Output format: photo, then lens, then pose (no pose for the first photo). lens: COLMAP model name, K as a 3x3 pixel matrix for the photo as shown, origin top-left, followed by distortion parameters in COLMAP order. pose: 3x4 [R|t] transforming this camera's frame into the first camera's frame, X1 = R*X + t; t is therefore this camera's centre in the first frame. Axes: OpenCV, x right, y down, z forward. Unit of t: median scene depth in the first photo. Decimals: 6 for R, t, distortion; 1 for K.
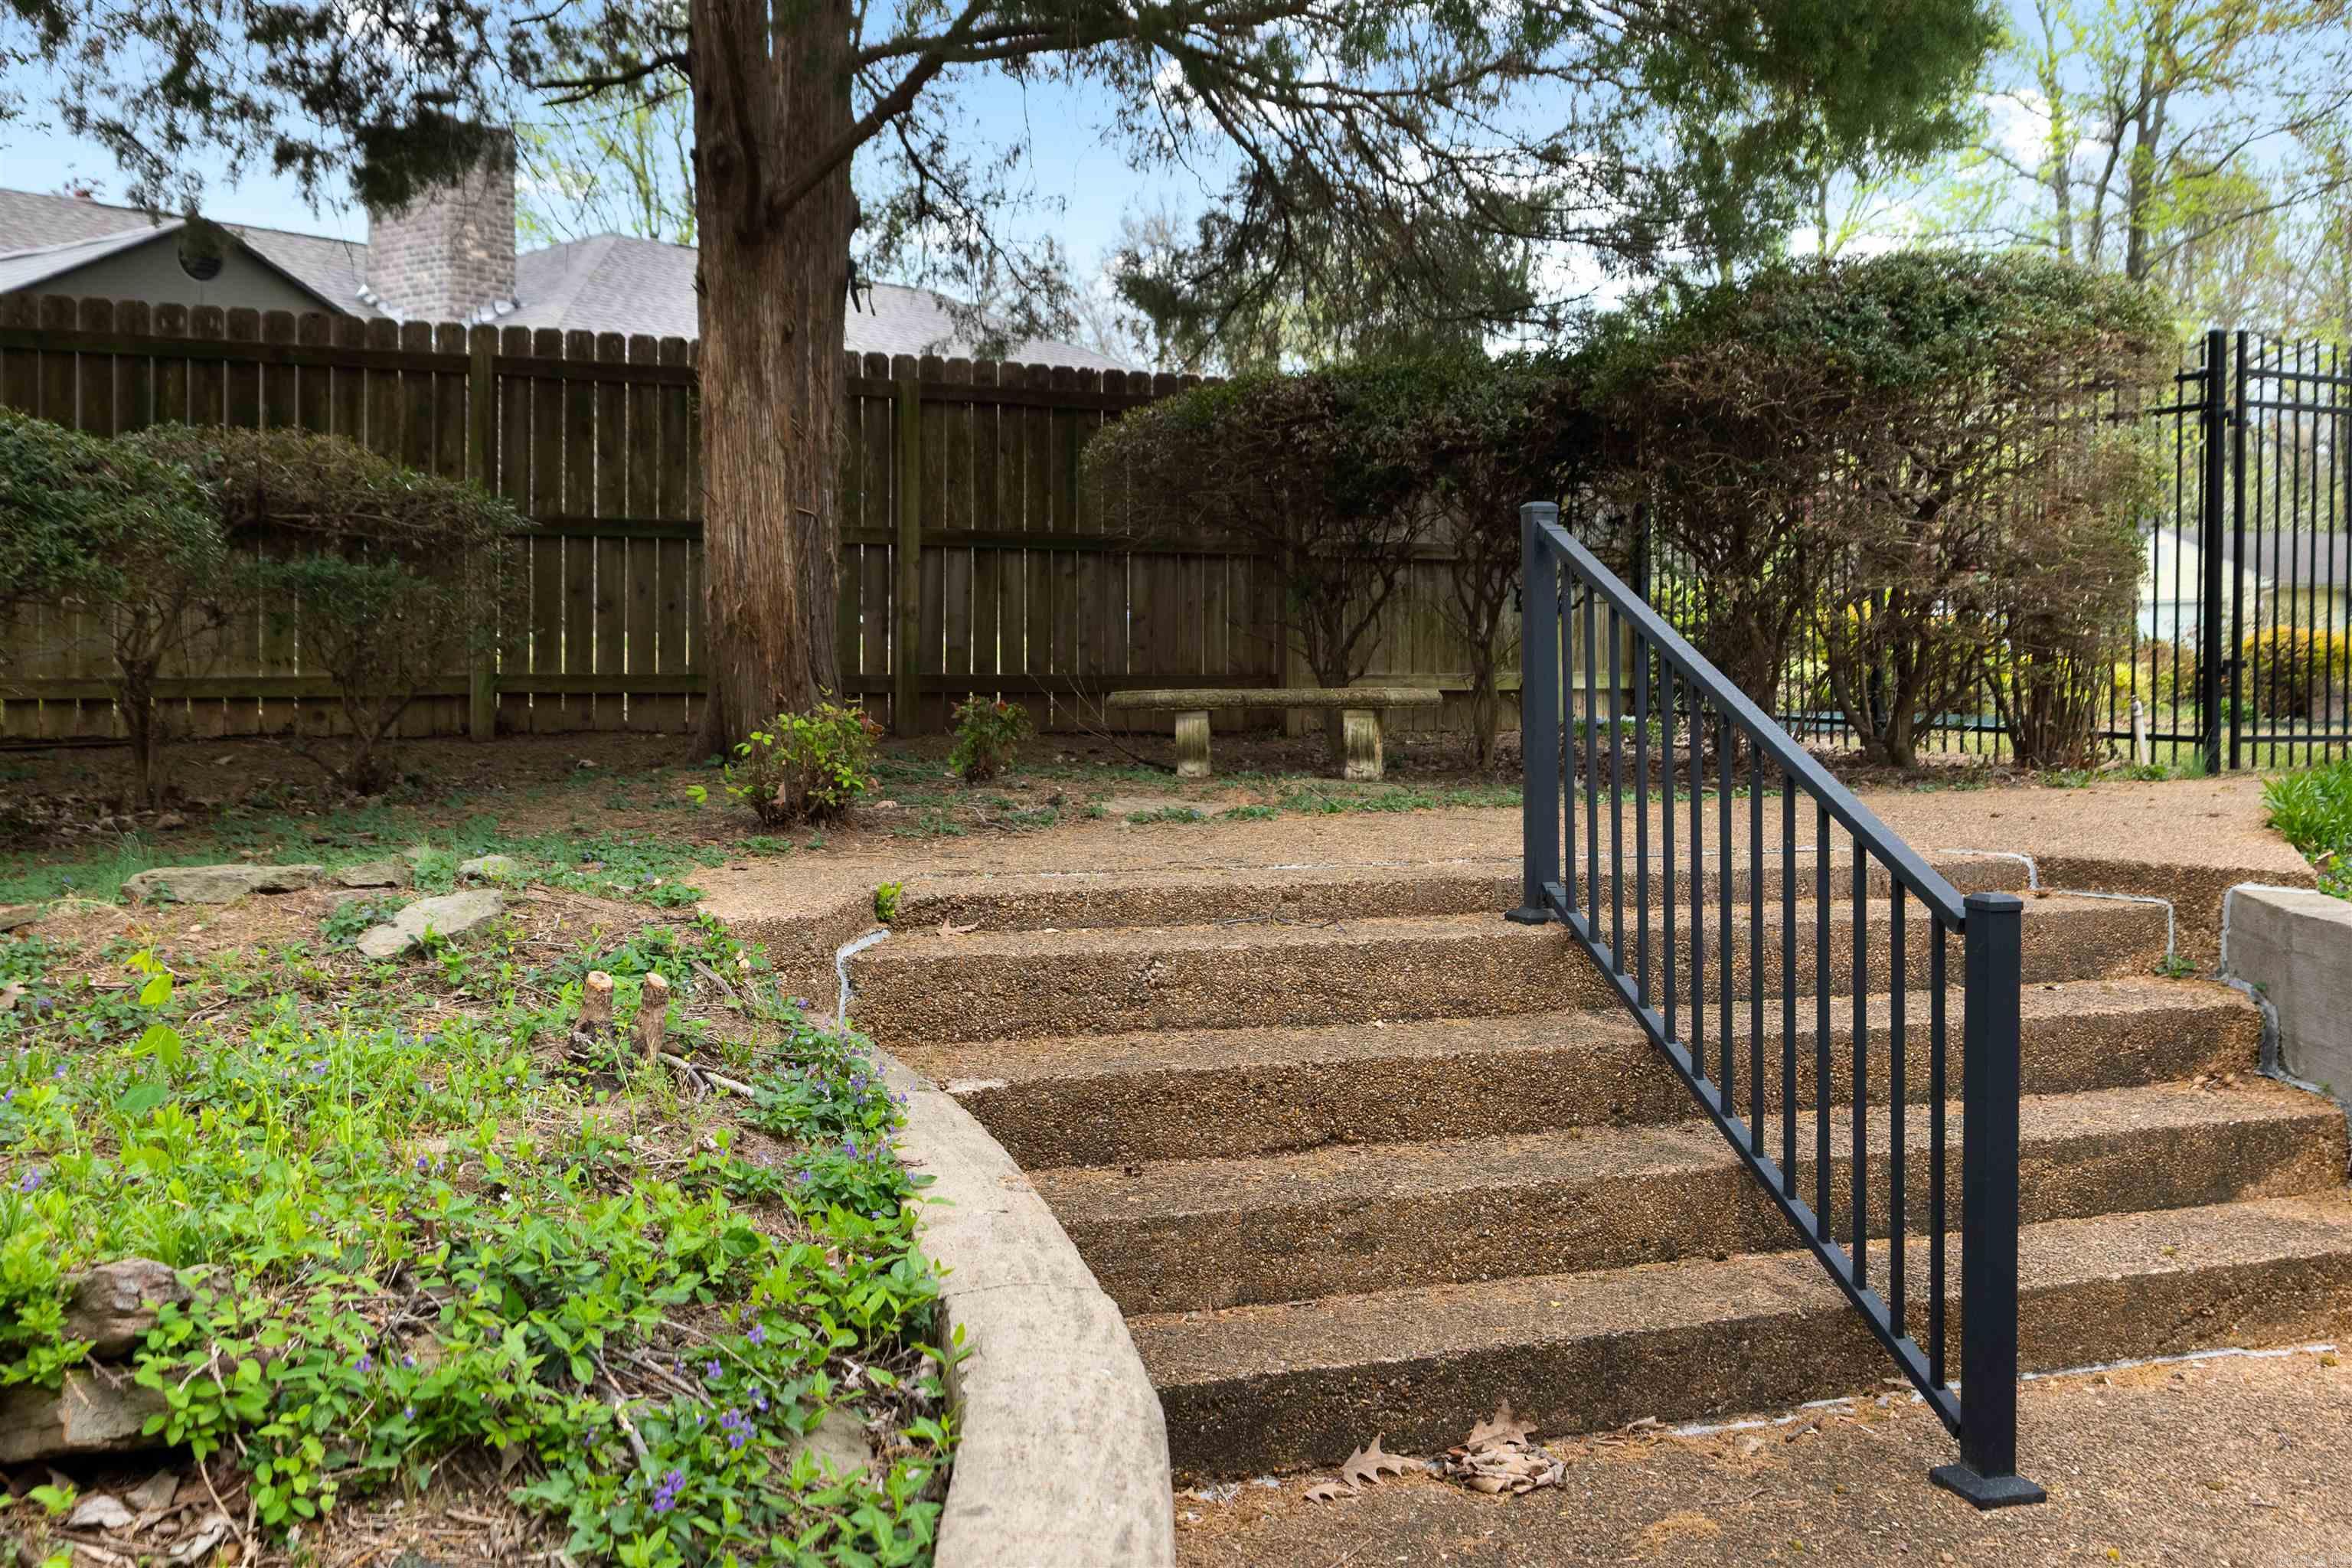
lens RADIAL K [[2390.8, 0, 1176.0], [0, 2390.8, 784.0], [0, 0, 1]] dist [-0.005278, -0.005156]
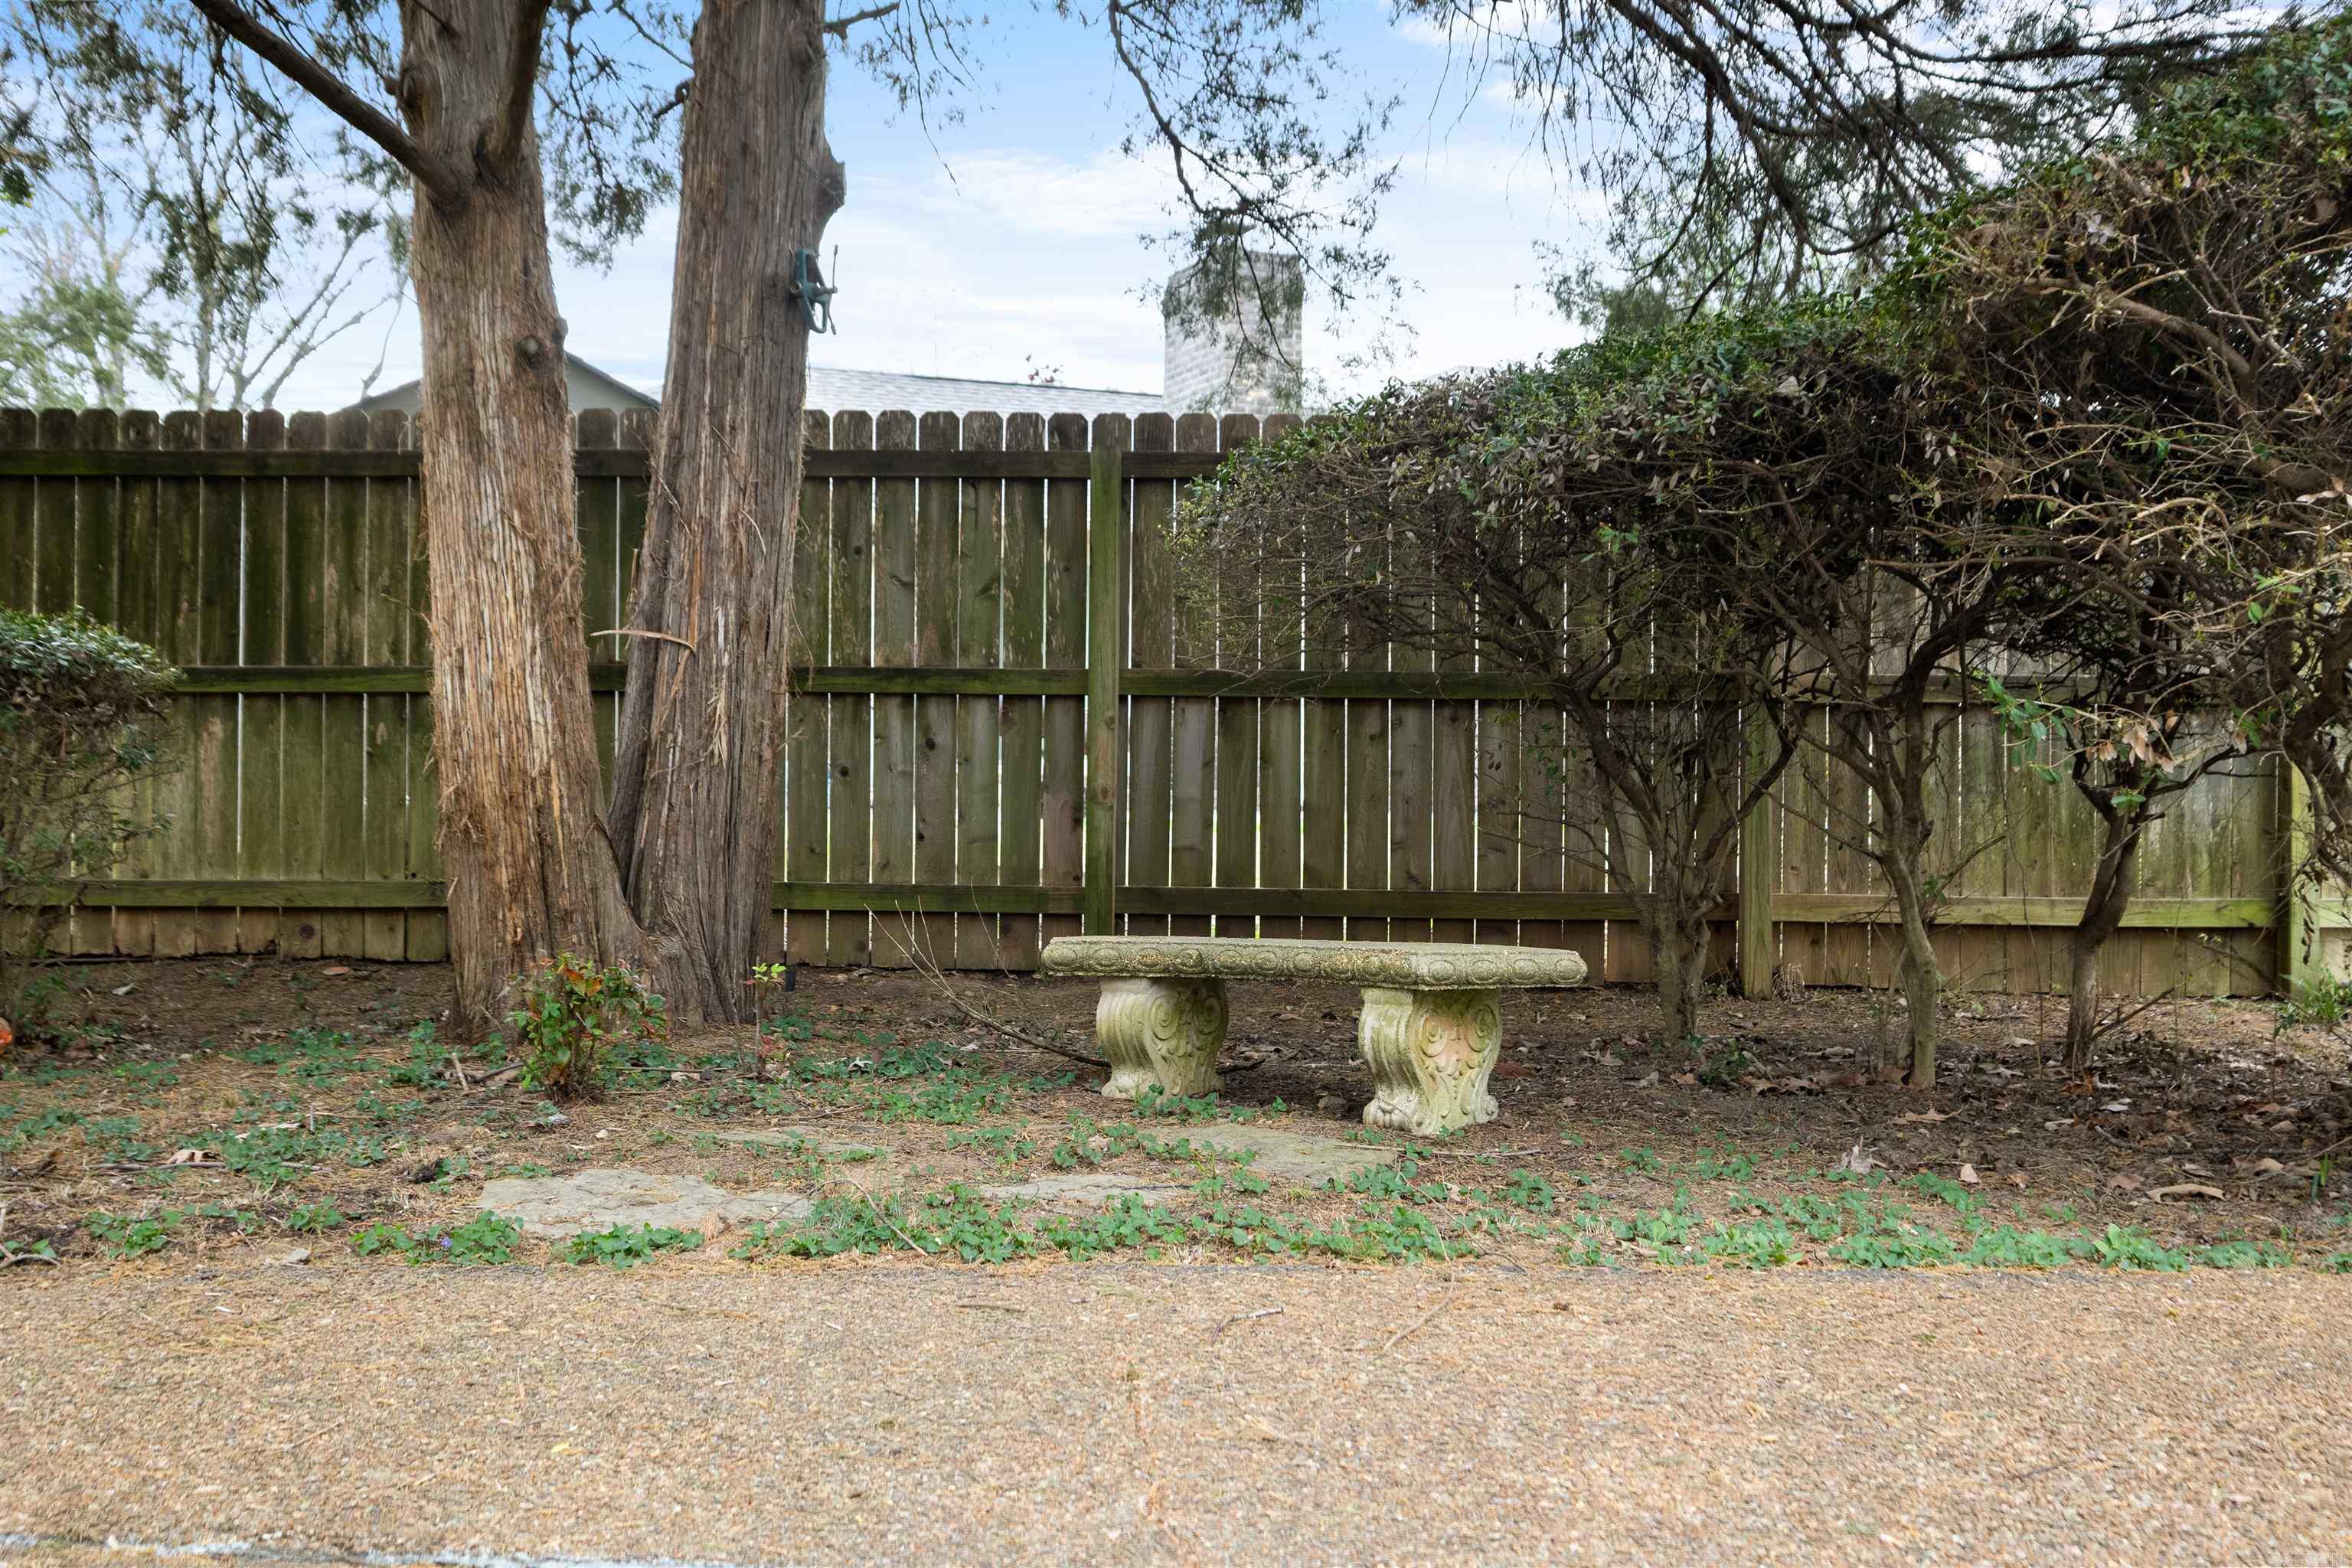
lens RADIAL K [[2390.8, 0, 1176.0], [0, 2390.8, 784.0], [0, 0, 1]] dist [-0.005278, -0.005156]
pose [[0.884121, -0.001803, -0.467255, 0.251583], [-0.031348, 0.997511, -0.063164, -0.037530], [0.466206, 0.070492, 0.881863, 0.476194]]
